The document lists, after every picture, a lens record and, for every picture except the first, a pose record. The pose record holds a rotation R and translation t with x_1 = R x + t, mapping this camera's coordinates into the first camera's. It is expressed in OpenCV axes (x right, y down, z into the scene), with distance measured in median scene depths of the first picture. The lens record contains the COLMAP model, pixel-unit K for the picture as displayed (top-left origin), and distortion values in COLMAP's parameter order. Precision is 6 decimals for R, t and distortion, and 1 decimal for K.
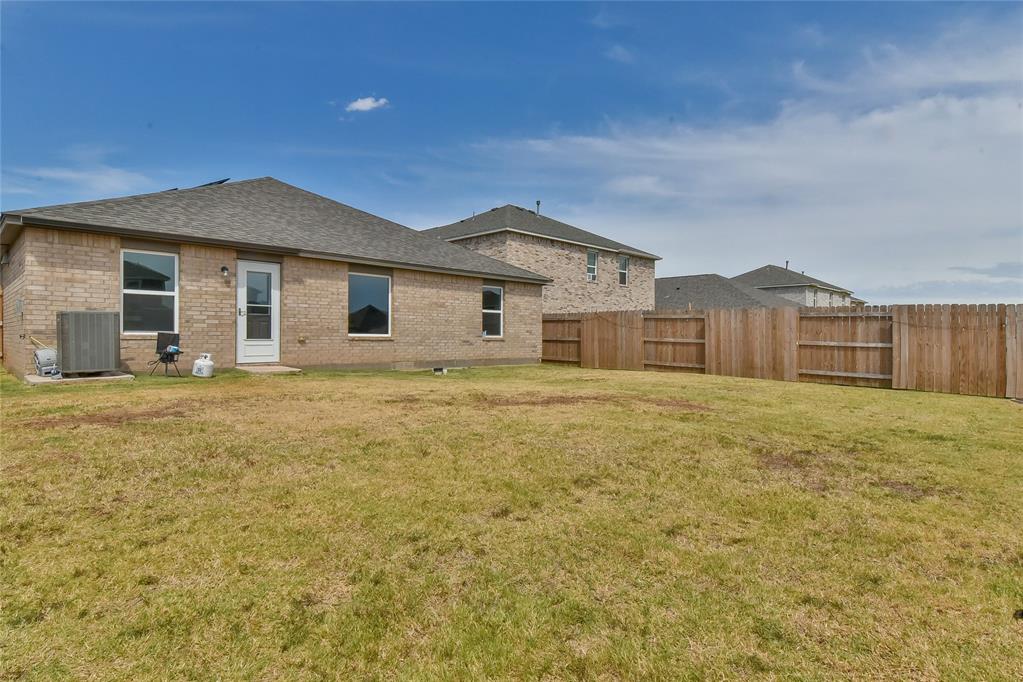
lens RADIAL K [[559.4, 0, 512.3], [0, 559.4, 336.8], [0, 0, 1]] dist [0.036629, -0.019150]
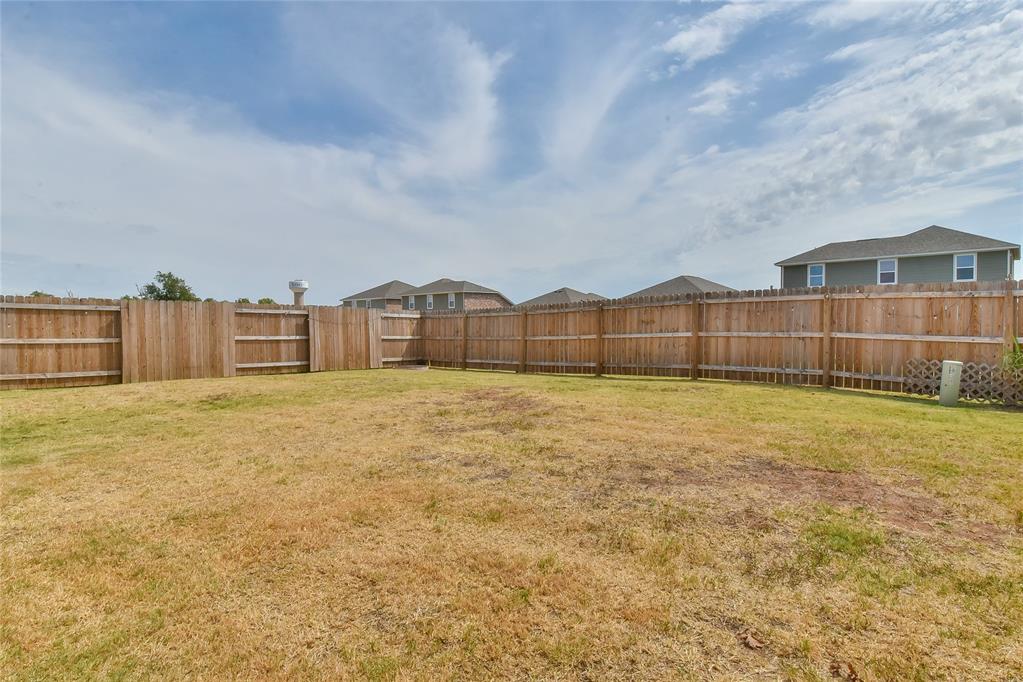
lens RADIAL K [[559.4, 0, 512.2], [0, 559.4, 339.9], [0, 0, 1]] dist [0.036629, -0.019150]
pose [[-0.066822, -0.031525, 0.997267, -0.536588], [0.014186, 0.999370, 0.032542, -0.011963], [-0.997664, 0.016322, -0.066333, 0.570226]]
